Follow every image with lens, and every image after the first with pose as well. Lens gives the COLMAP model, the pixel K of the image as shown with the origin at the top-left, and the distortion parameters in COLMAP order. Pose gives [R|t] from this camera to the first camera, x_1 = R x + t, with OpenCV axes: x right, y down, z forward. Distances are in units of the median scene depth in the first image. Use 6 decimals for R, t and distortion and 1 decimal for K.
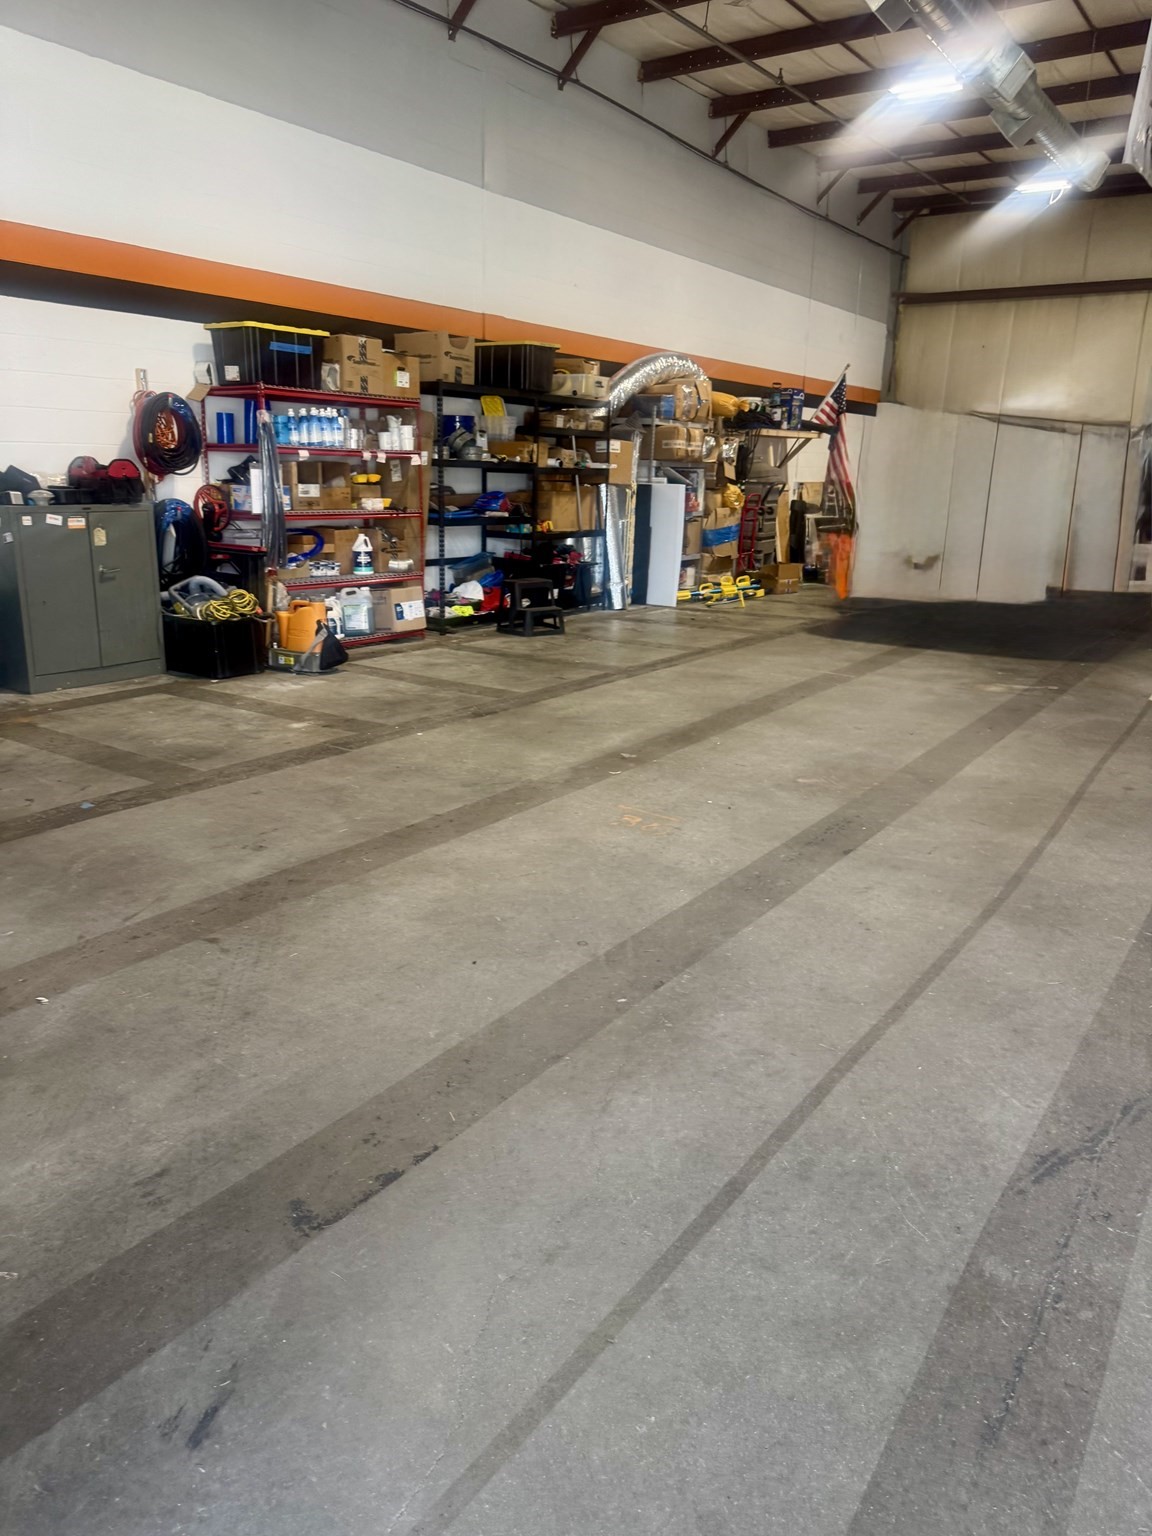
lens RADIAL K [[1081.6, 0, 576.0], [0, 1081.6, 768.0], [0, 0, 1]] dist [0.121953, -0.170207]
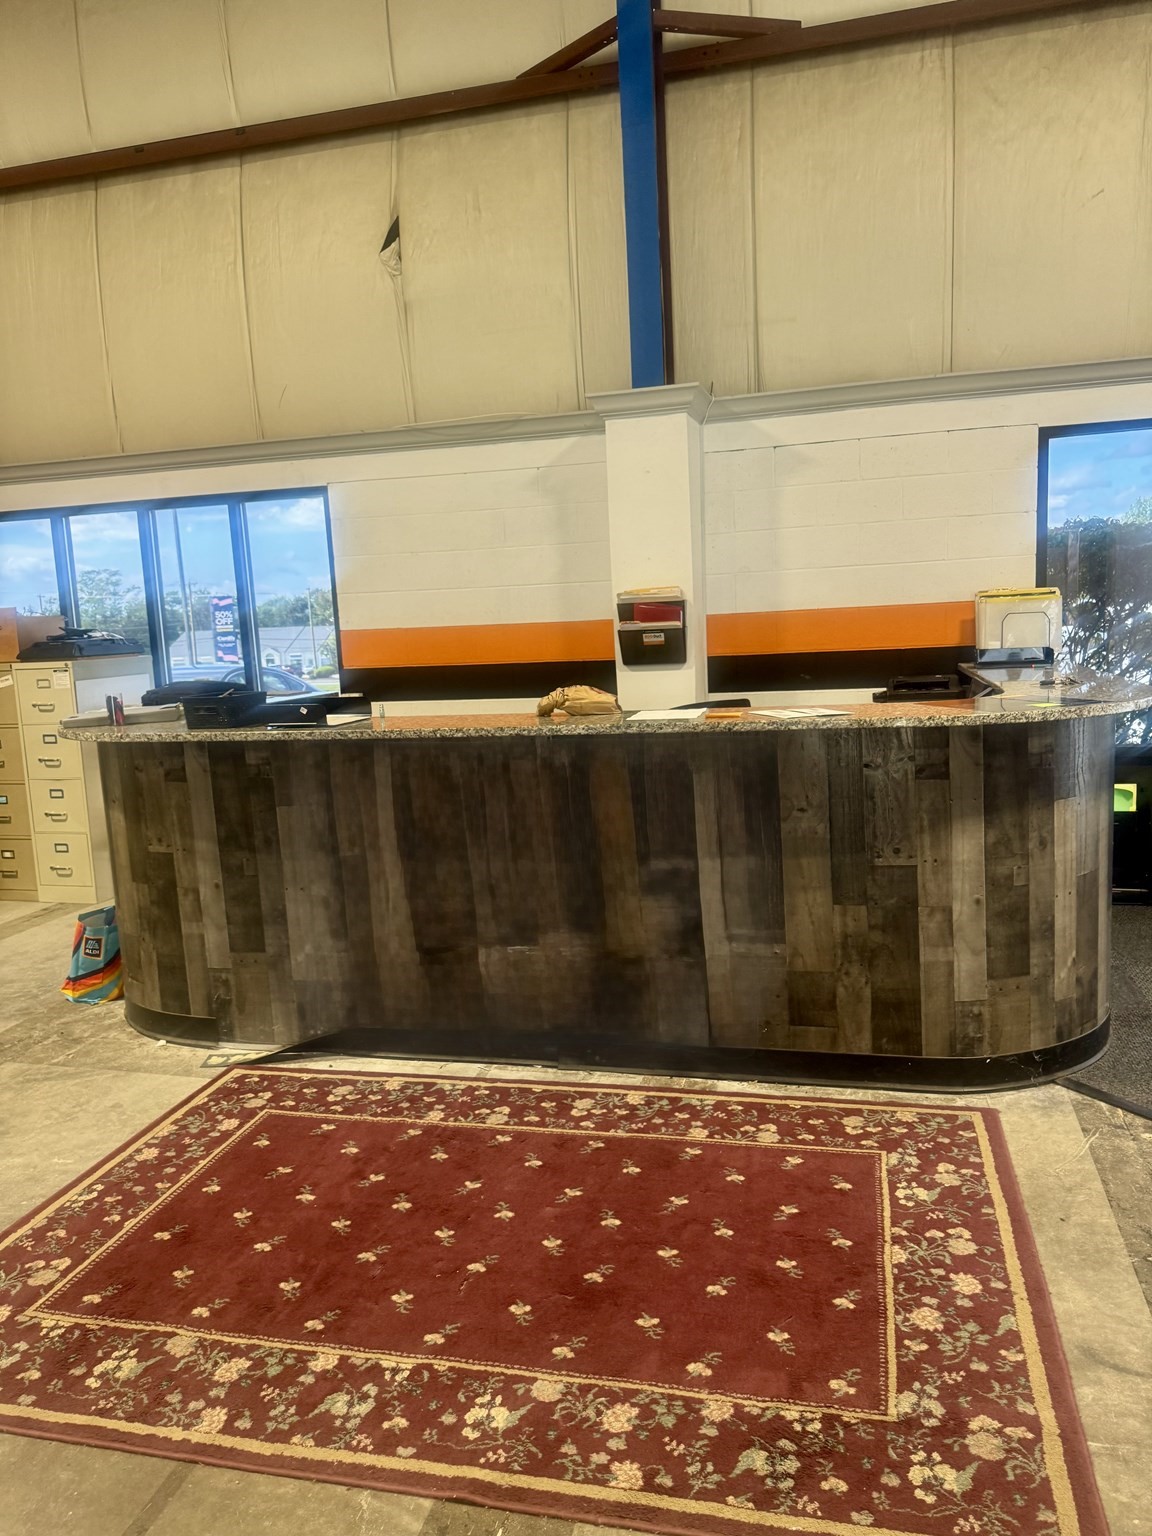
lens RADIAL K [[1129.8, 0, 576.0], [0, 1129.8, 798.6], [0, 0, 1]] dist [0.006910, 0.003598]
pose [[0.938386, -0.121995, 0.323339, 0.738748], [0.158264, 0.983444, -0.088261, -0.259874], [-0.307219, 0.133996, 0.942158, 0.987446]]
